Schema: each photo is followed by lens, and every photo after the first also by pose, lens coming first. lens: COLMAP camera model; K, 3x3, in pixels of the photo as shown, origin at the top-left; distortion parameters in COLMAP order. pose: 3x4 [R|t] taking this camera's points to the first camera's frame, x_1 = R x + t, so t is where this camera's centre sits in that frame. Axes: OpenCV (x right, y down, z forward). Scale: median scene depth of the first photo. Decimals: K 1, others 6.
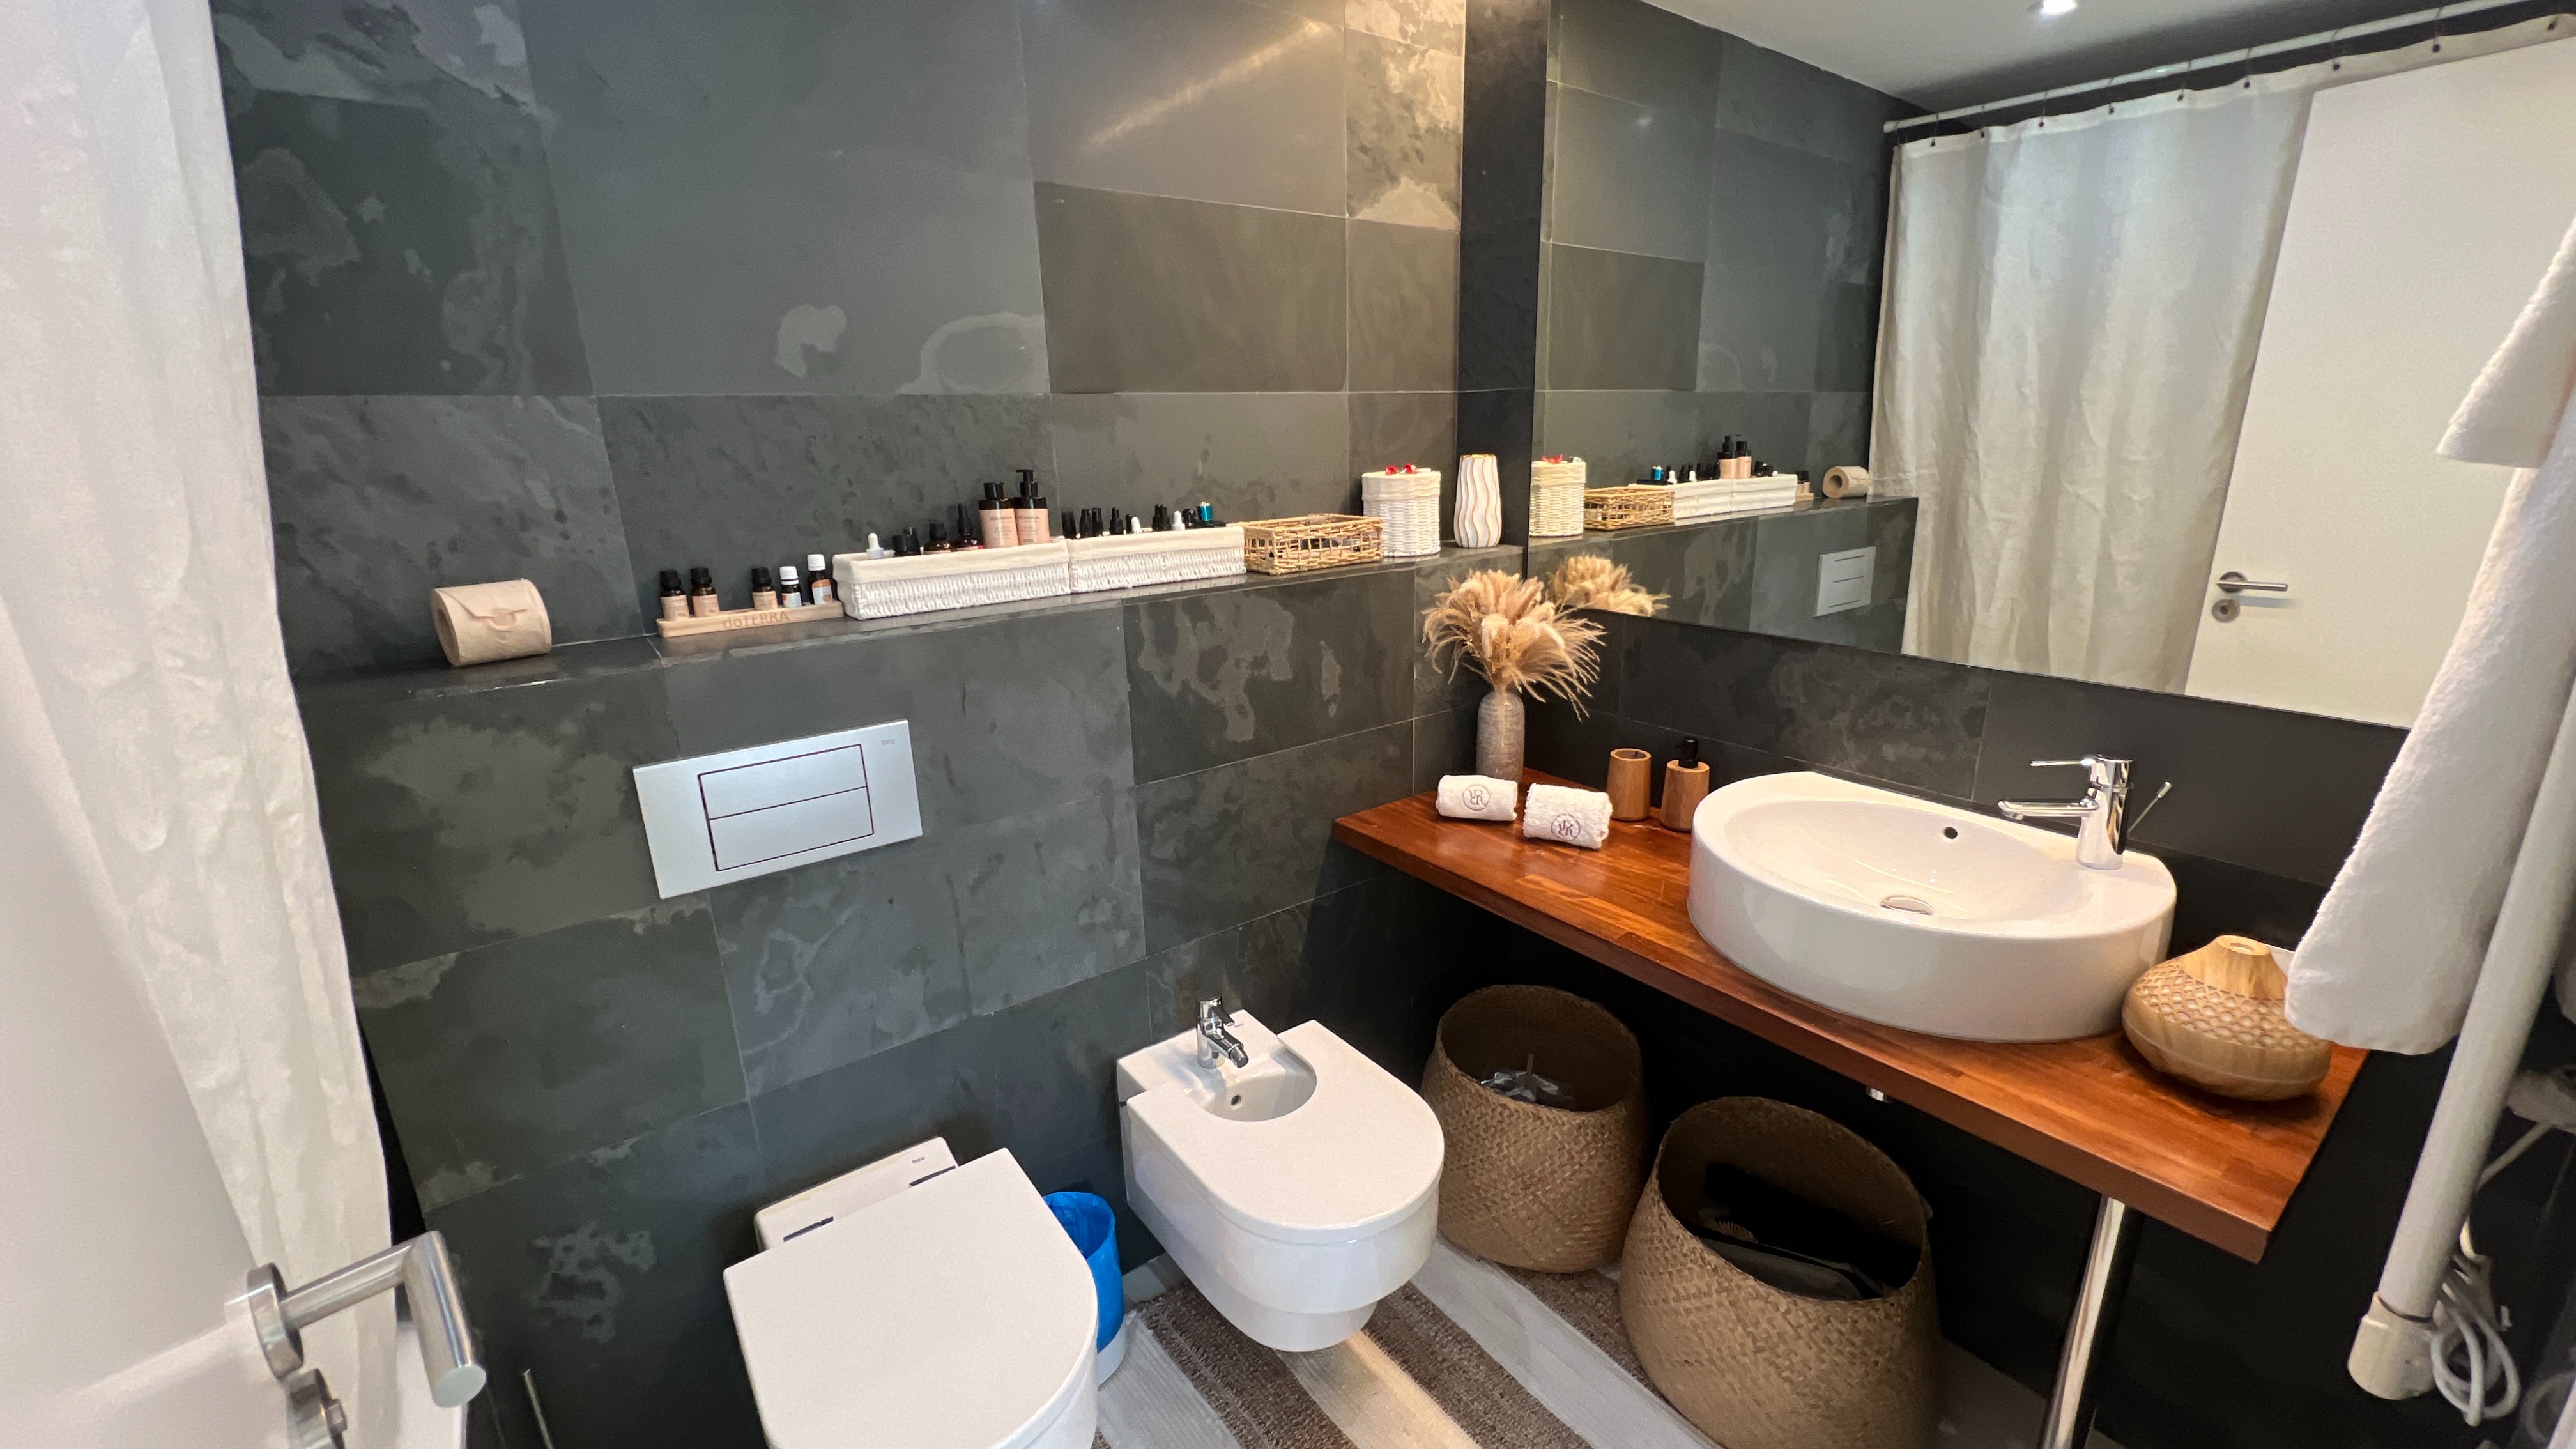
lens RADIAL K [[1049.8, 0, 1285.0], [0, 1049.8, 728.5], [0, 0, 1]] dist [0.003559, 0.001390]
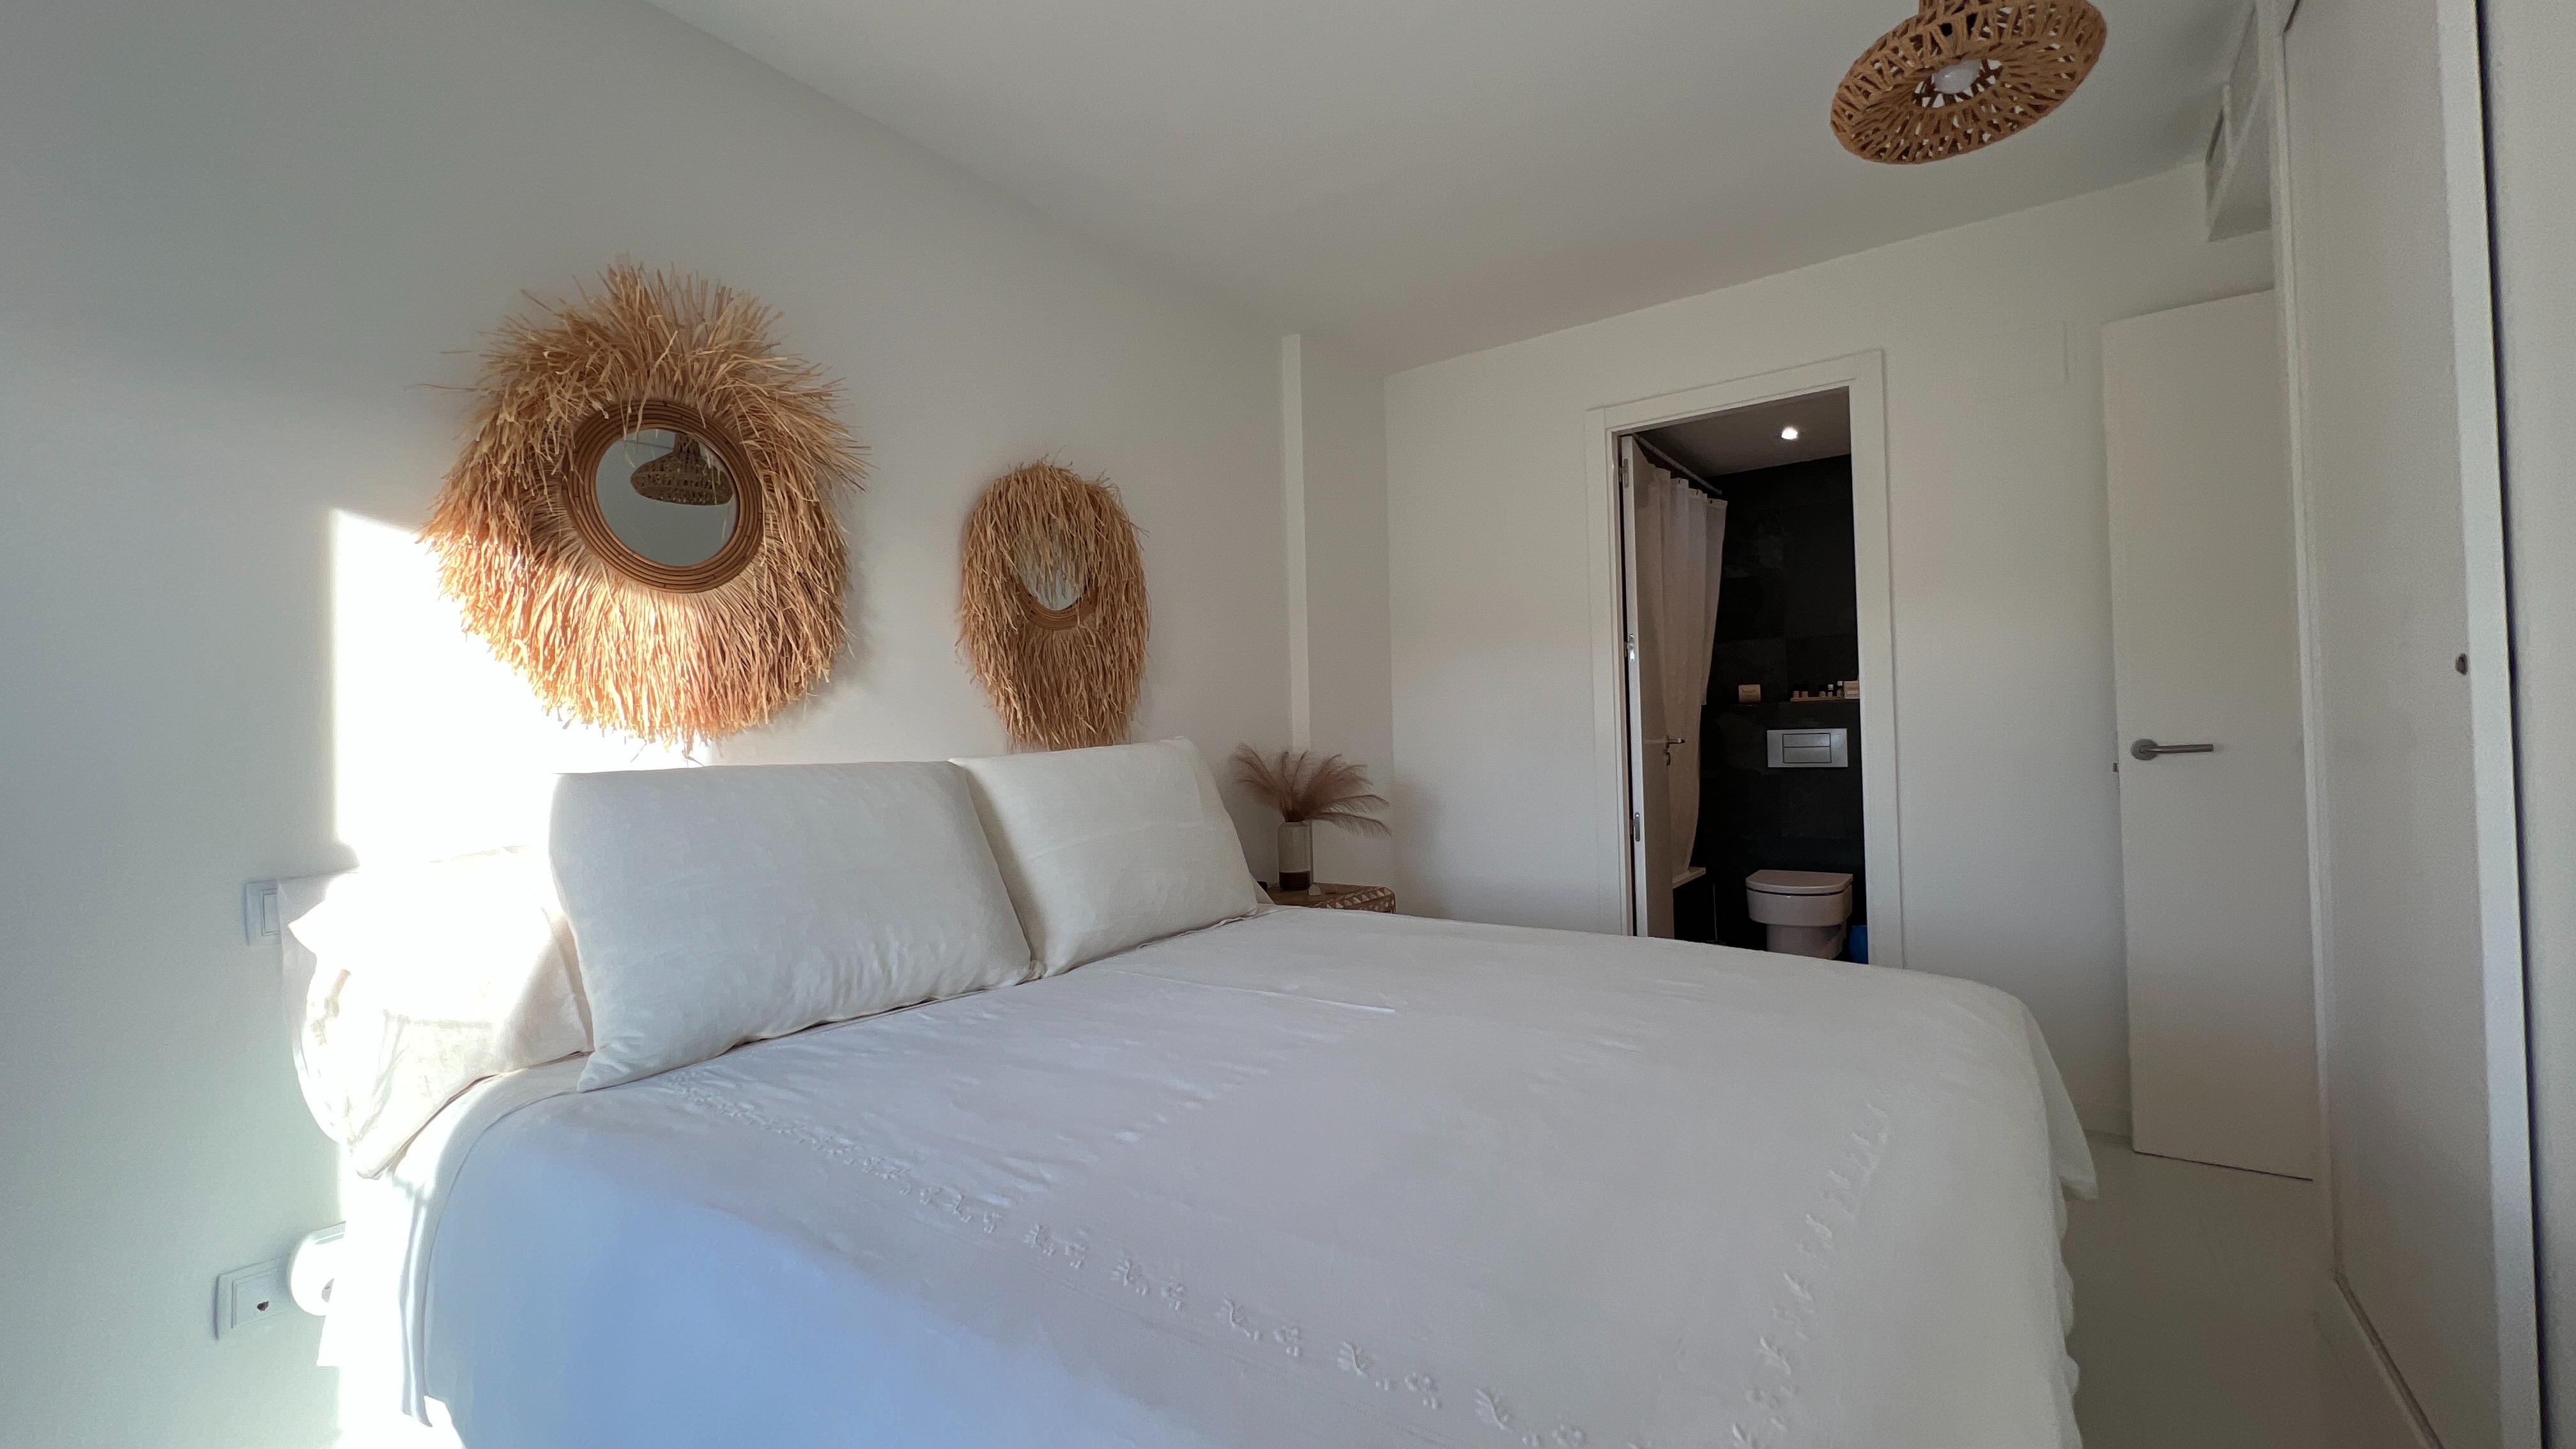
lens RADIAL K [[1006.9, 0, 1287.3], [0, 1006.9, 724.8], [0, 0, 1]] dist [0.003482, 0.000566]
pose [[0.302956, 0.005248, -0.952990, 2.228332], [-0.254859, 0.964010, -0.075711, 0.707574], [0.918294, 0.265815, 0.293390, -1.599519]]
